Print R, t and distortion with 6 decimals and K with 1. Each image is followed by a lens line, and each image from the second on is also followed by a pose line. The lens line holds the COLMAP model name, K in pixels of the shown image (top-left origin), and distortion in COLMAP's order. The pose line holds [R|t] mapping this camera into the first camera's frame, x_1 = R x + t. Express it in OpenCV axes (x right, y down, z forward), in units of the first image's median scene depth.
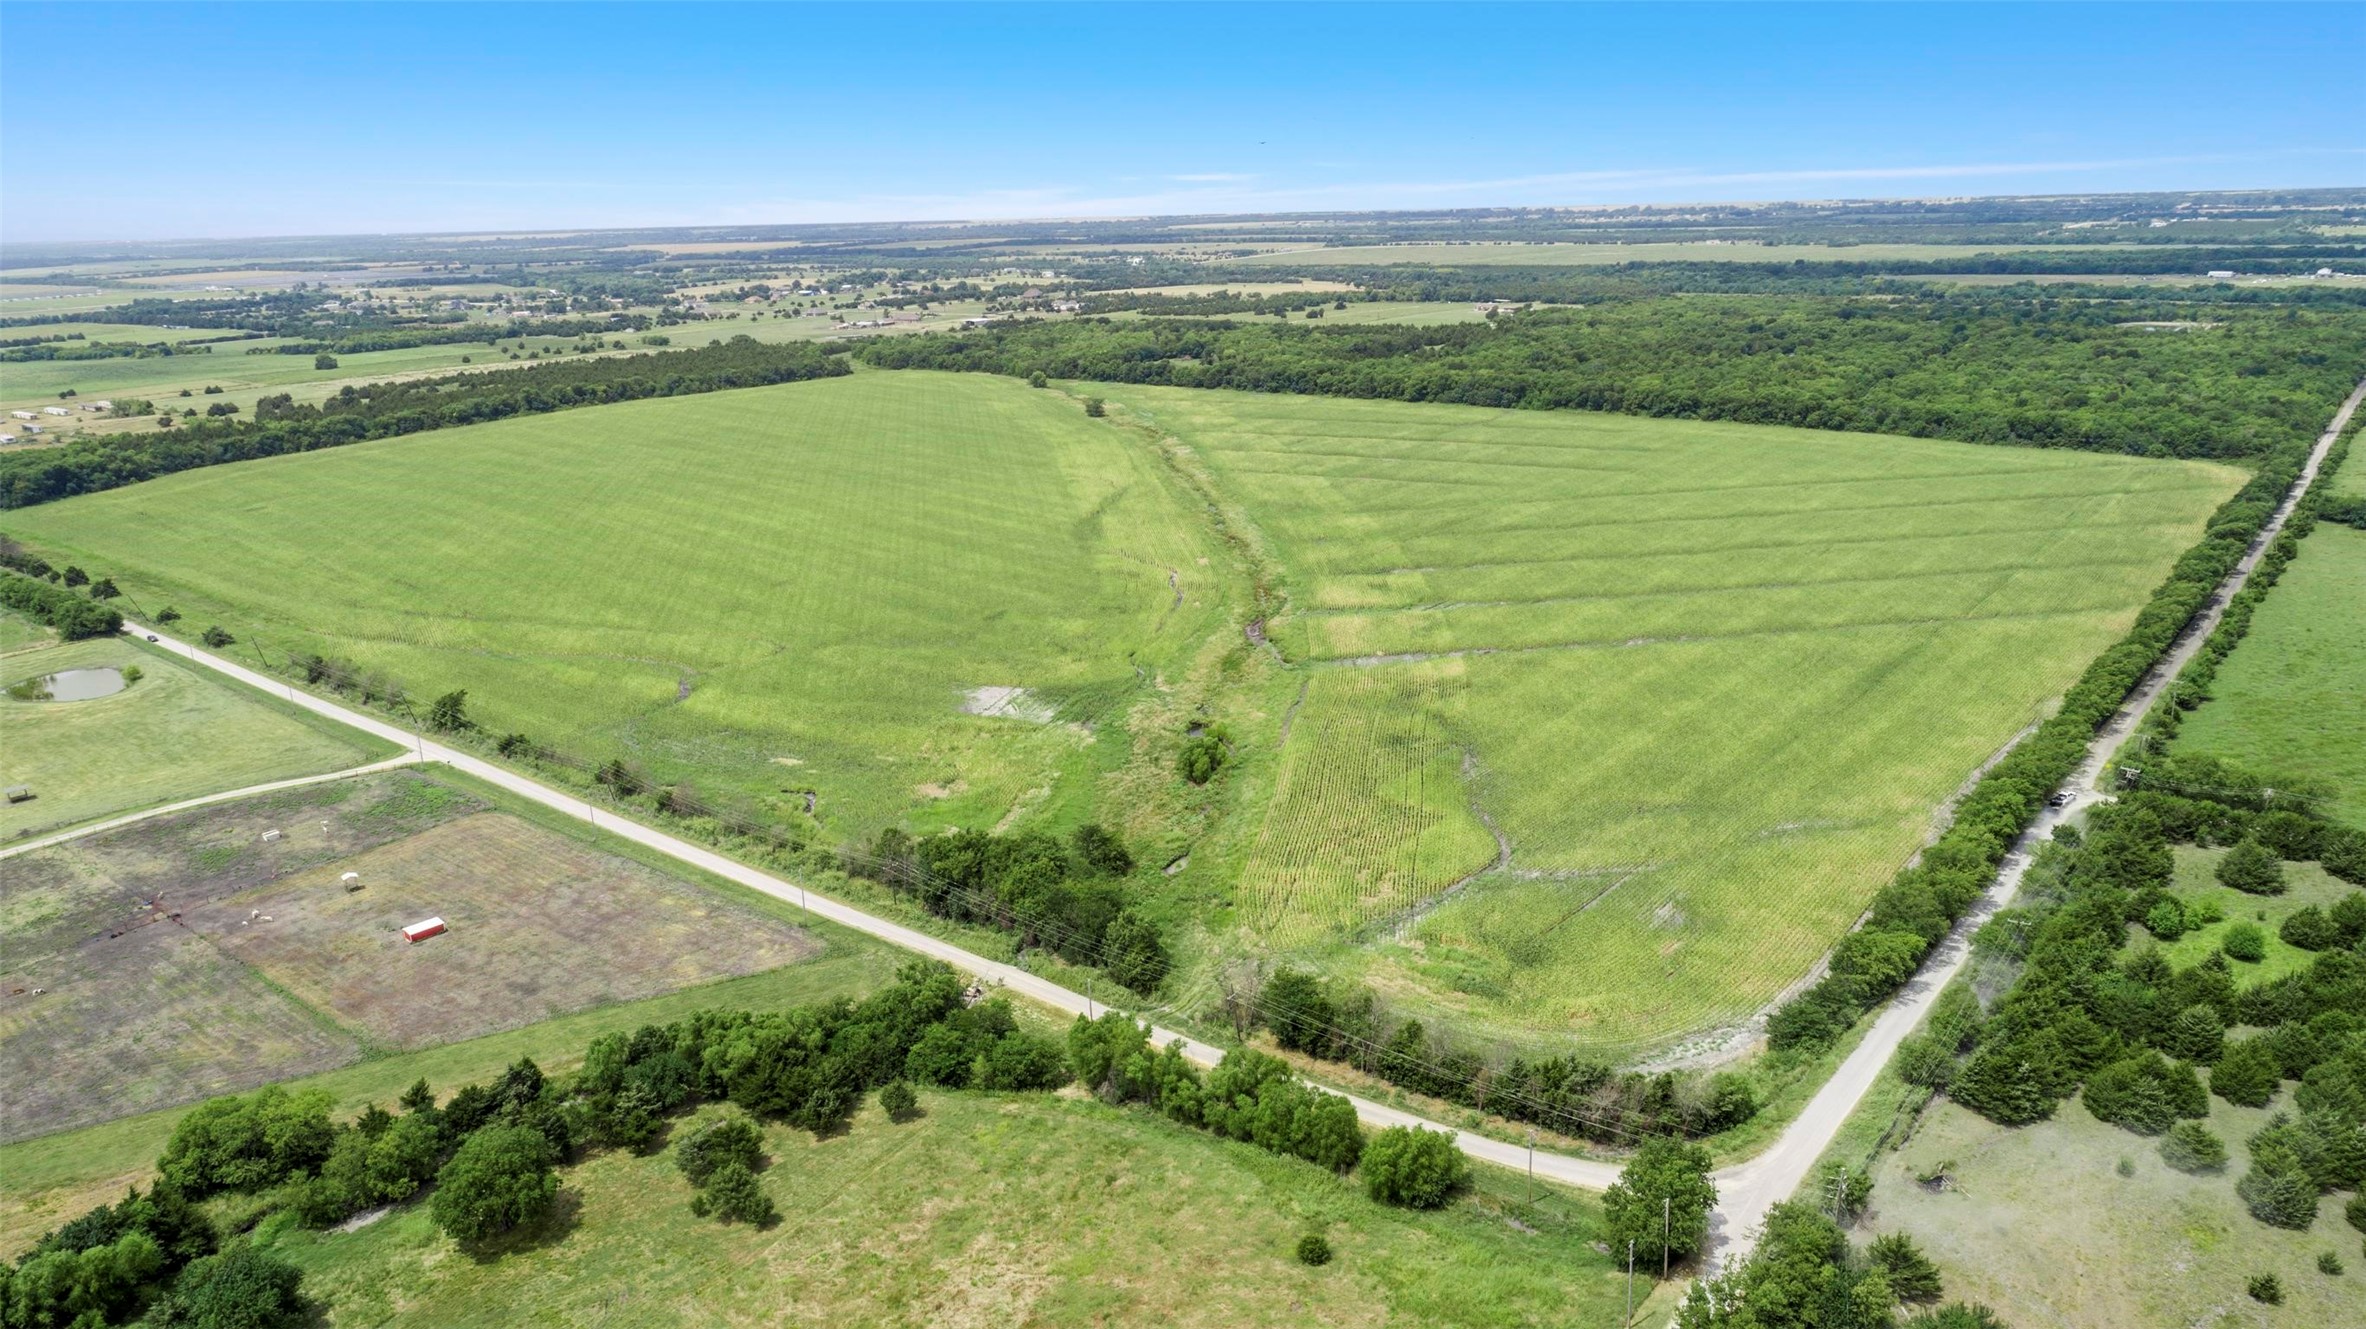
lens RADIAL K [[1644.6, 0, 1183.0], [0, 1644.6, 664.5], [0, 0, 1]] dist [-0.008318, 0.004552]
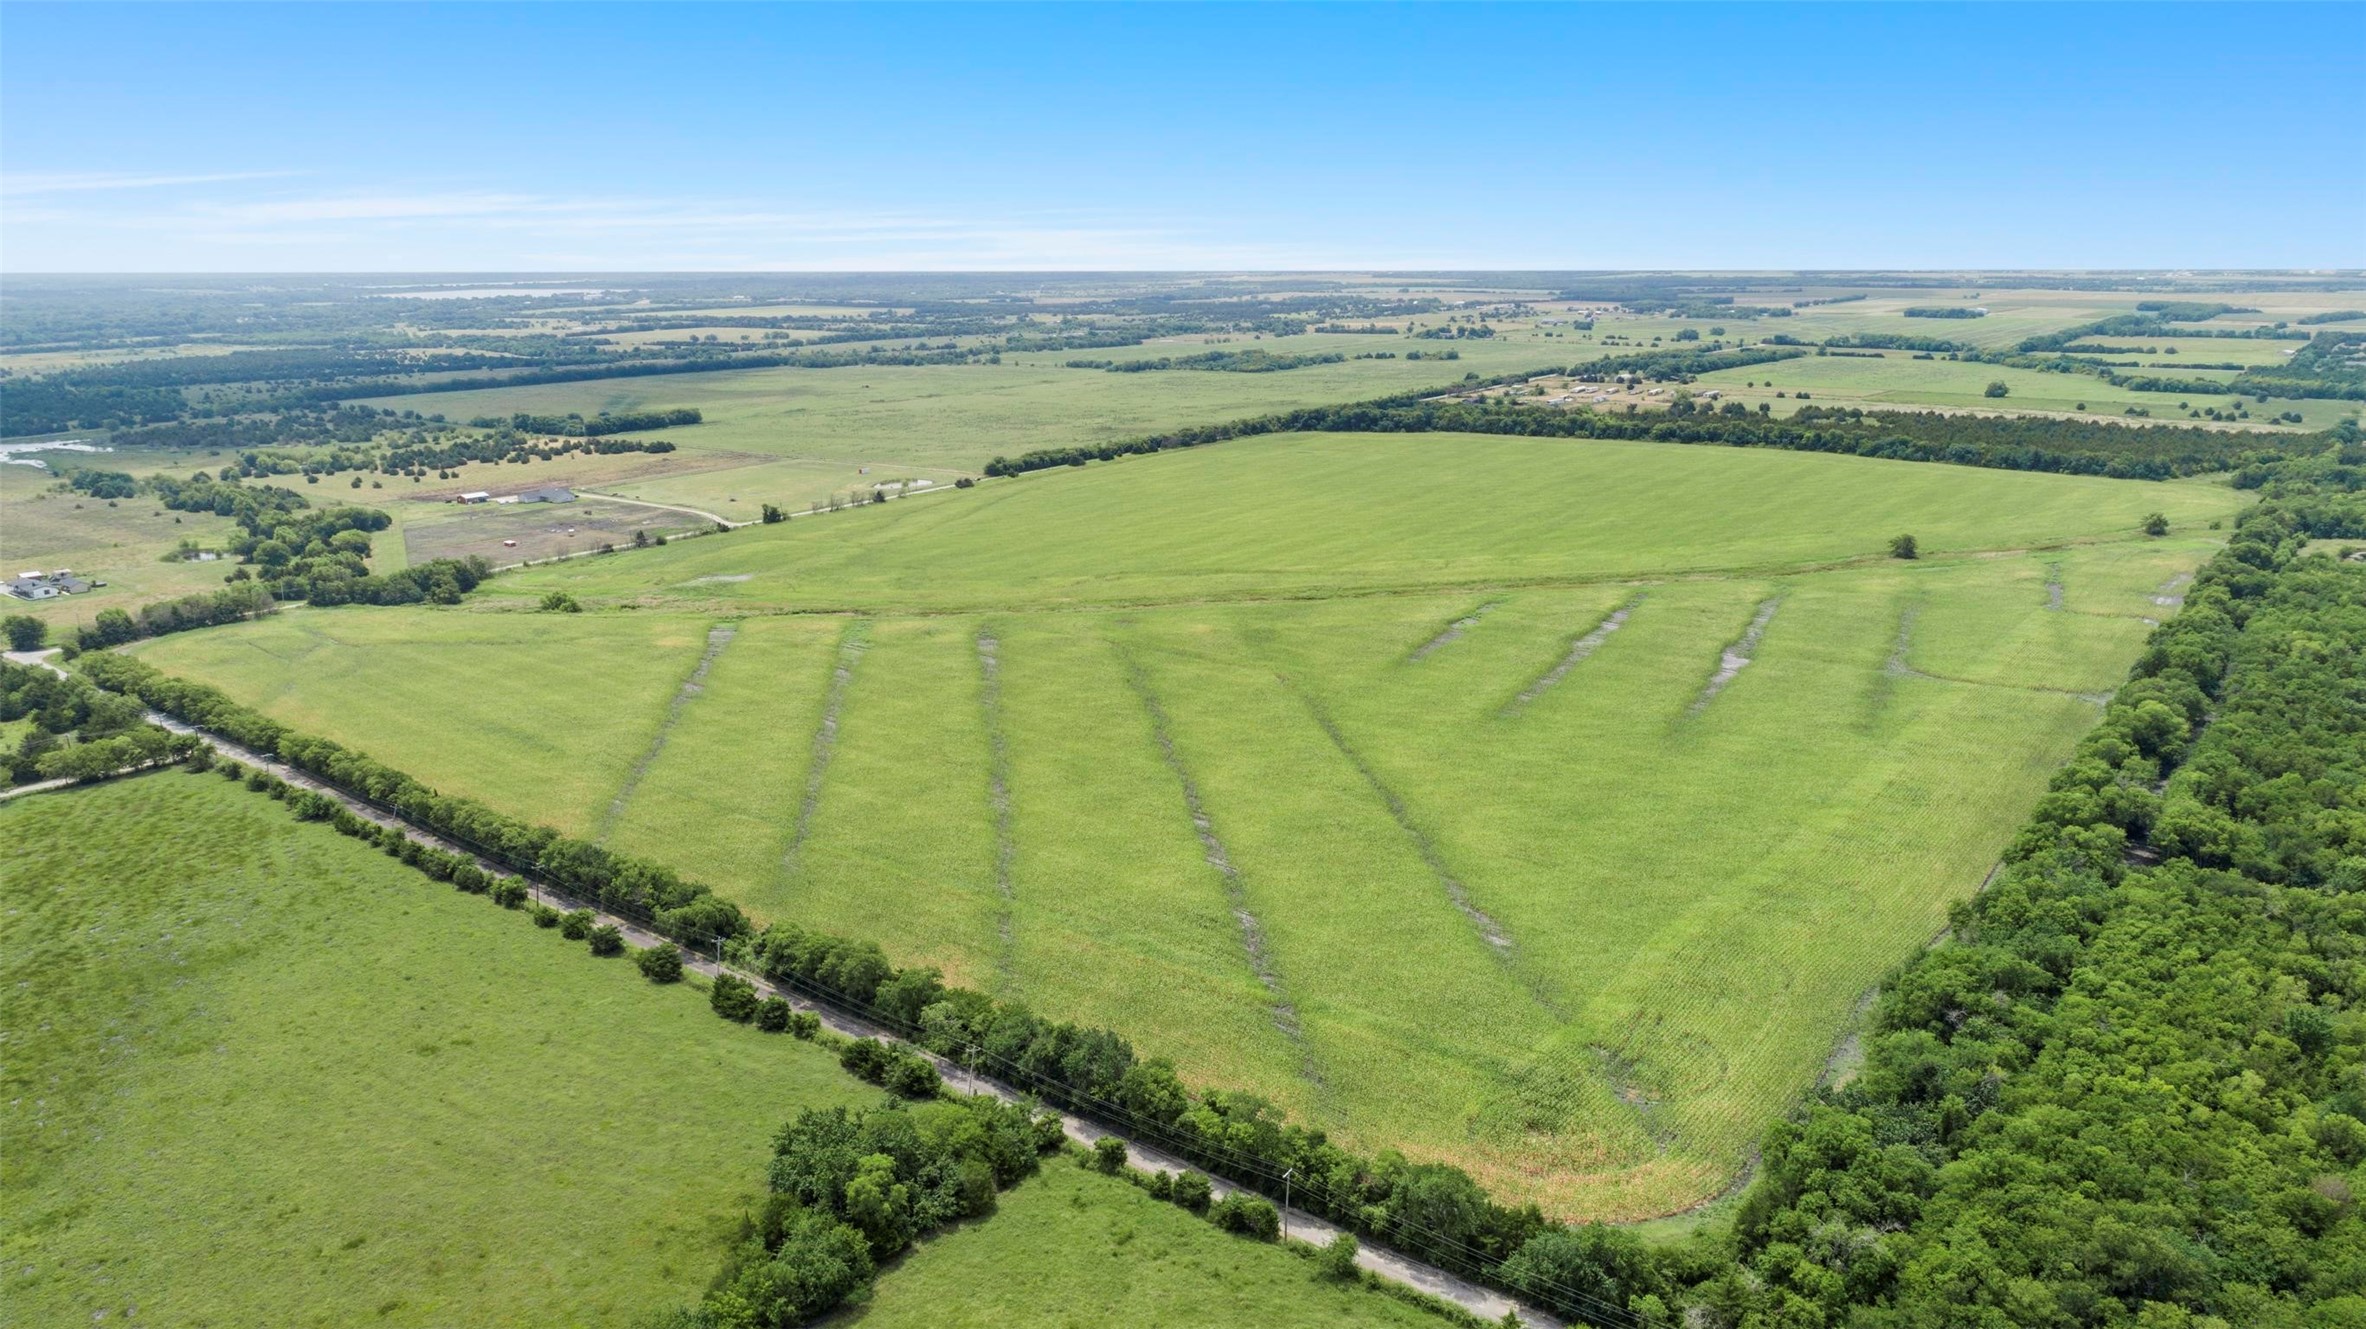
lens RADIAL K [[1644.6, 0, 1183.0], [0, 1644.6, 664.5], [0, 0, 1]] dist [-0.008318, 0.004552]
pose [[0.003826, 0.283505, -0.958963, 1.006896], [-0.270667, 0.923468, 0.271932, -0.319309], [0.962665, 0.258520, 0.080269, 0.890007]]
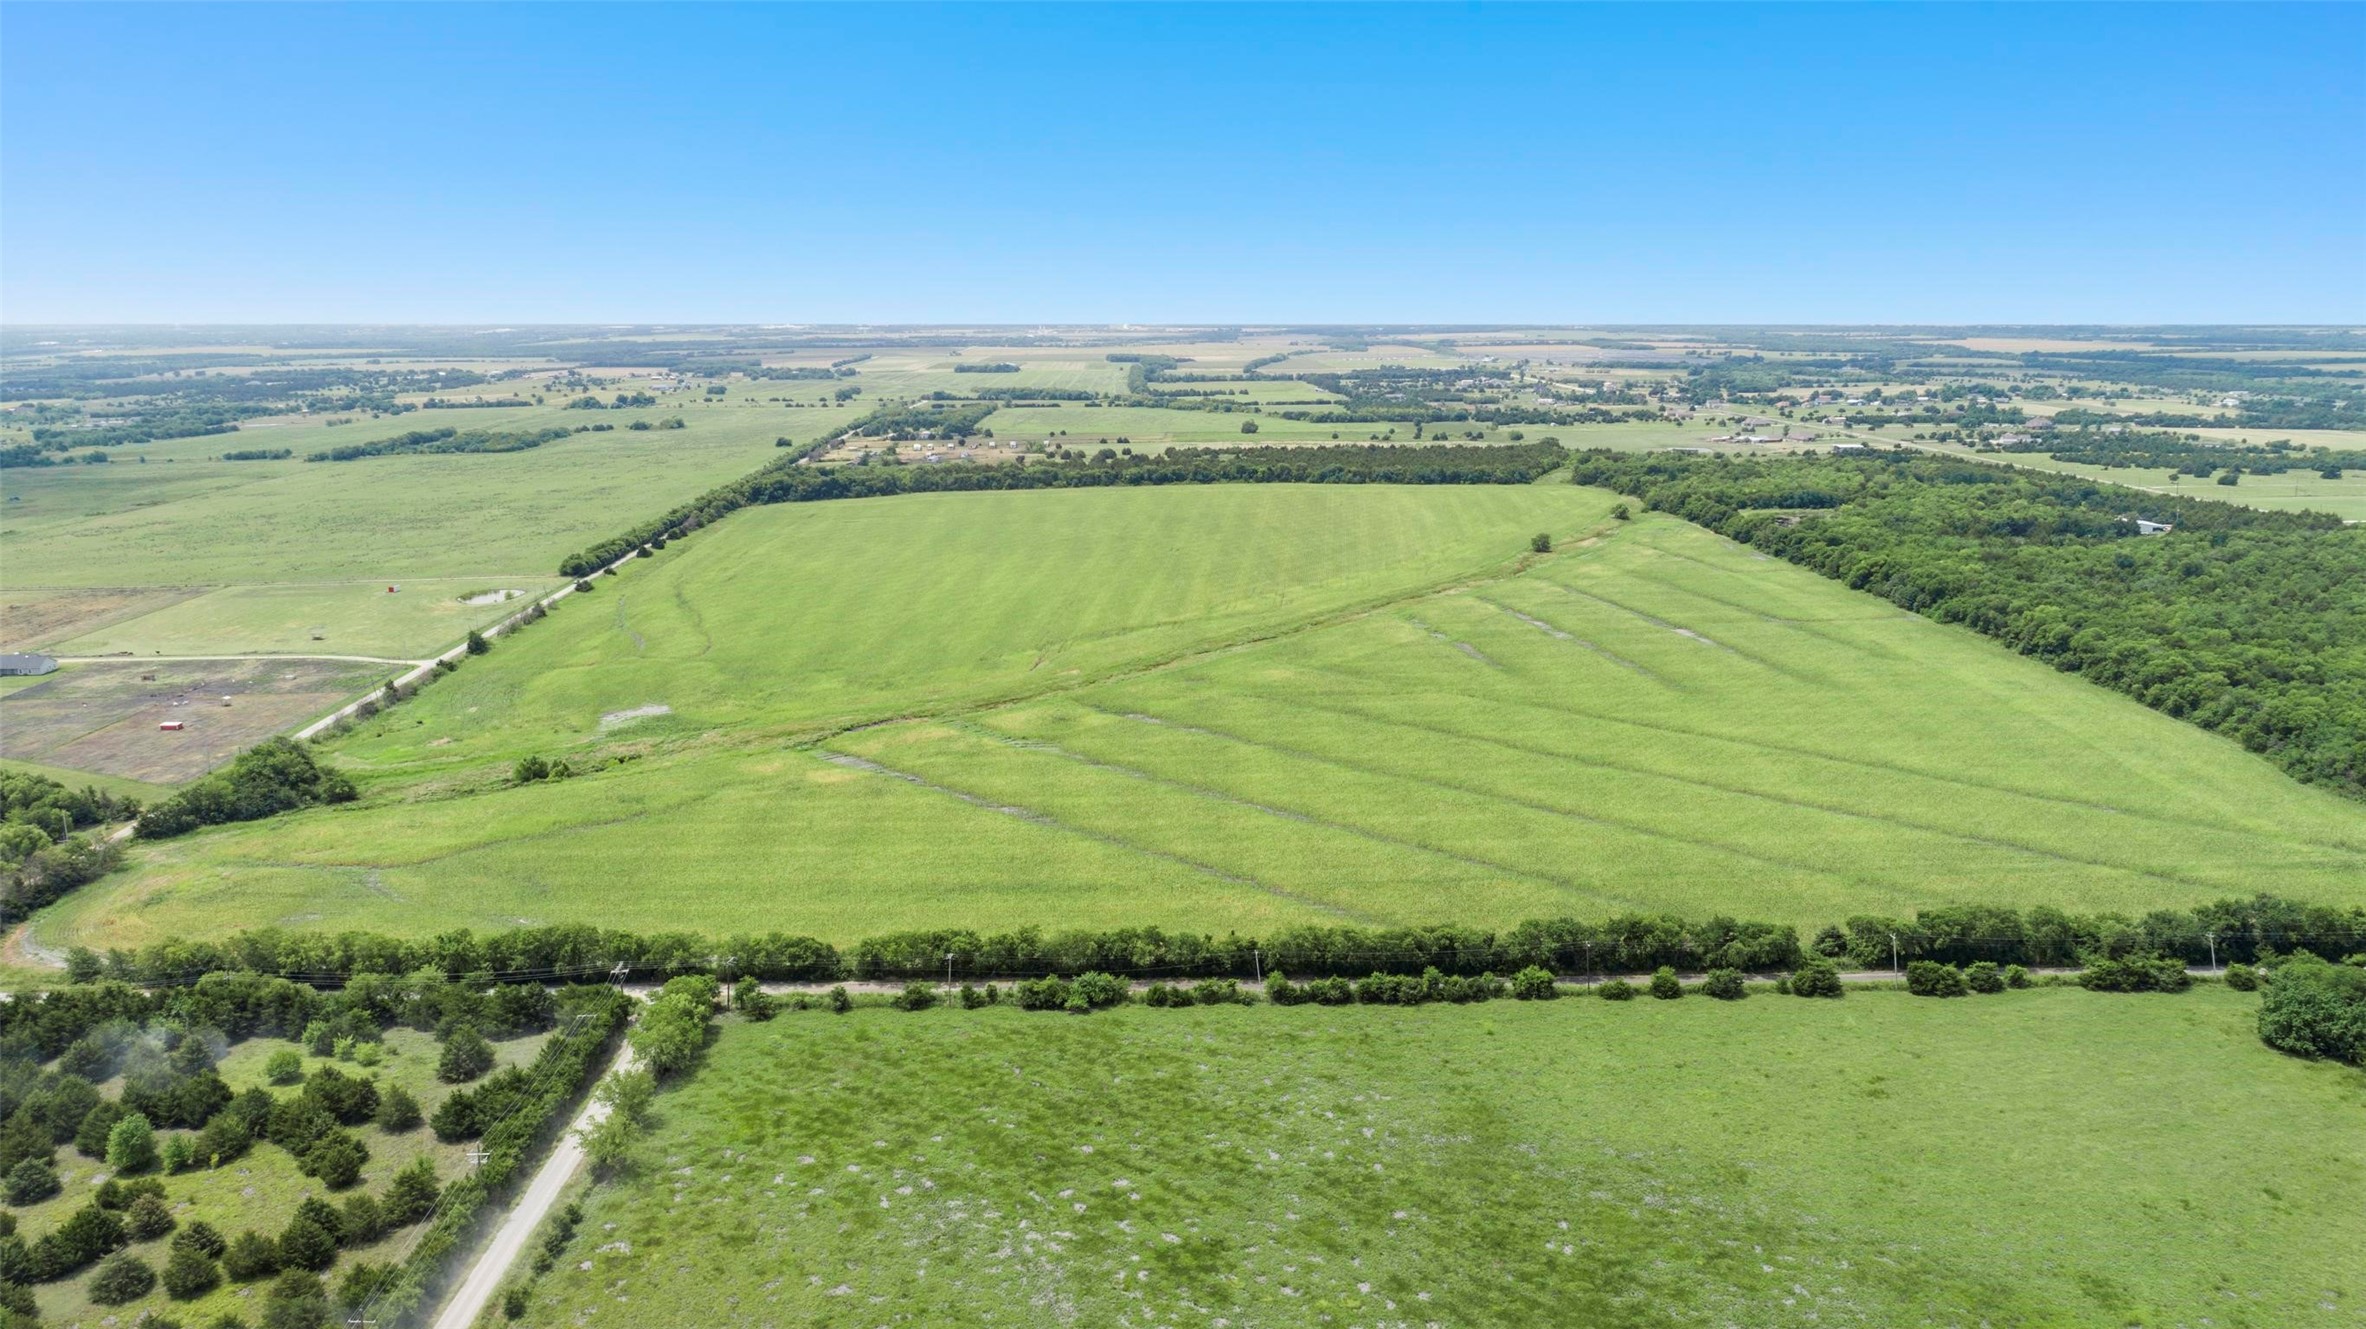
lens RADIAL K [[1644.6, 0, 1183.0], [0, 1644.6, 664.5], [0, 0, 1]] dist [-0.008318, 0.004552]
pose [[0.648454, 0.196058, -0.735574, 0.782541], [-0.227166, 0.972077, 0.058834, -0.134661], [0.726569, 0.128946, 0.674885, 0.263552]]
